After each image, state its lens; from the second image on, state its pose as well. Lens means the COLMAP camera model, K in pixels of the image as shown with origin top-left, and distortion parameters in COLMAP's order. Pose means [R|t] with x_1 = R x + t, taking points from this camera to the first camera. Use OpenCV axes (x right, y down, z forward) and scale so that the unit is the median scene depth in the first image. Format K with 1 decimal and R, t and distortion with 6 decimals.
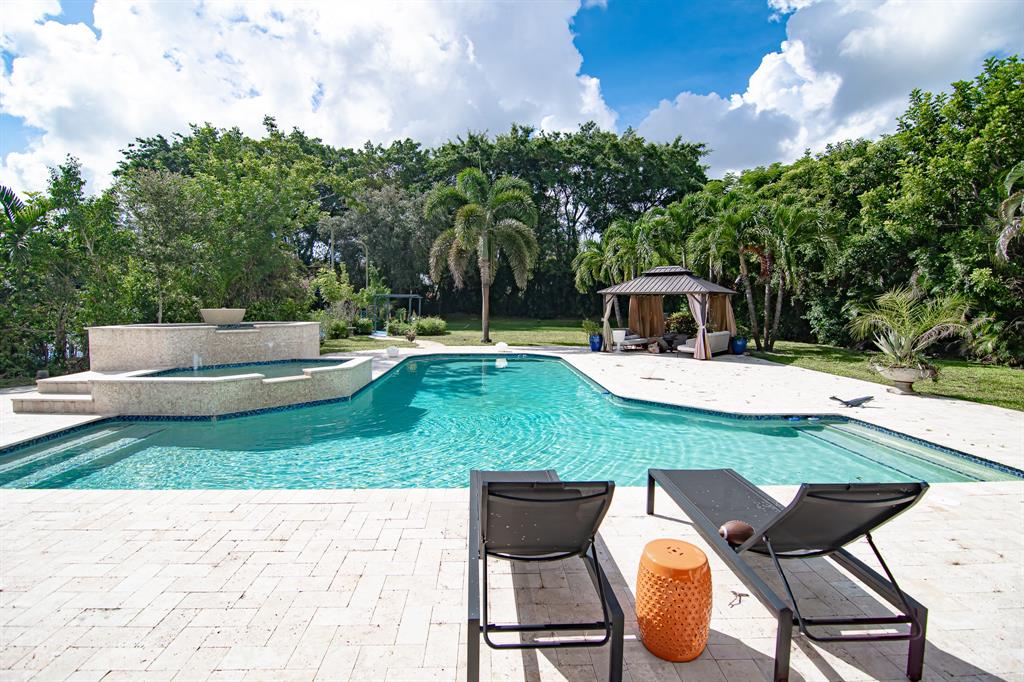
lens RADIAL K [[489.2, 0, 511.1], [0, 489.2, 348.1], [0, 0, 1]] dist [-0.001138, -0.015847]
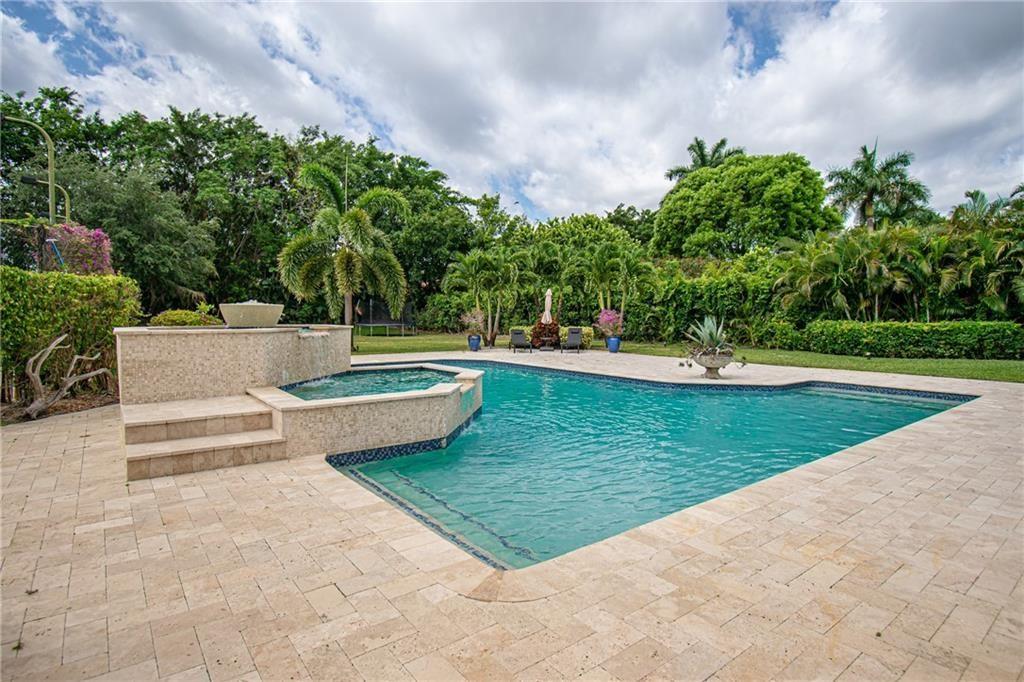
lens RADIAL K [[524.0, 0, 512.0], [0, 524.0, 341.0], [0, 0, 1]] dist [0.029522, -0.028326]
pose [[0.815358, -0.029514, 0.578204, -1.005147], [0.051069, 0.998473, -0.021049, 0.008389], [-0.576700, 0.046691, 0.815621, 0.254694]]
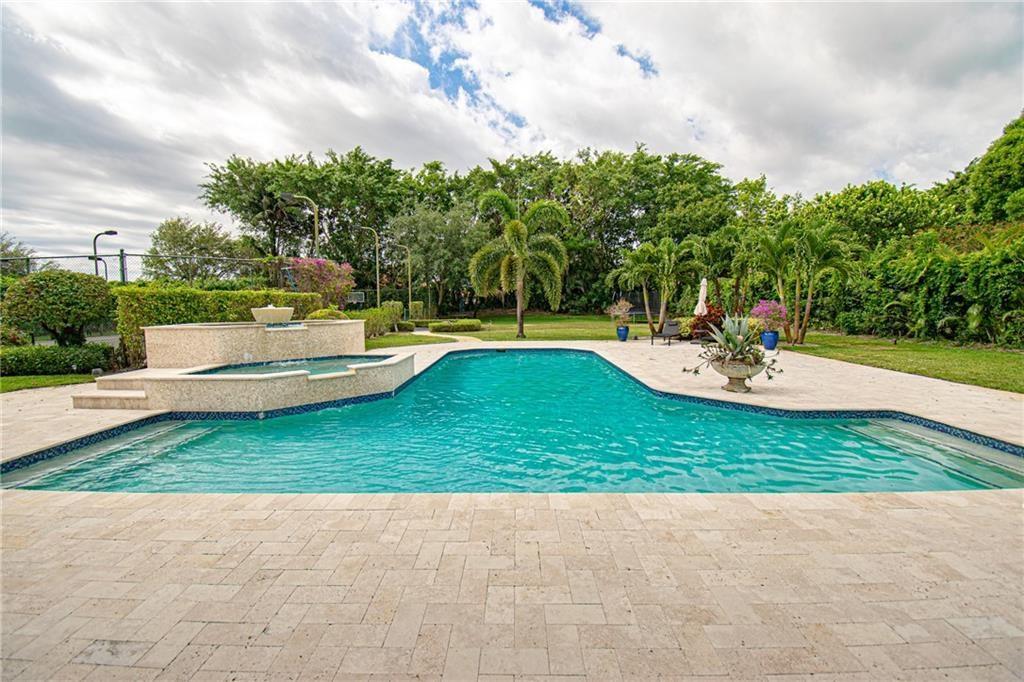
lens RADIAL K [[450.0, 0, 512.0], [0, 450.0, 341.0], [0, 0, 1]] dist [0.027793, -0.028983]
pose [[0.997790, -0.008199, -0.065940, -0.019982], [0.007934, 0.999959, -0.004286, -0.001840], [0.065973, 0.003753, 0.997814, 0.086051]]
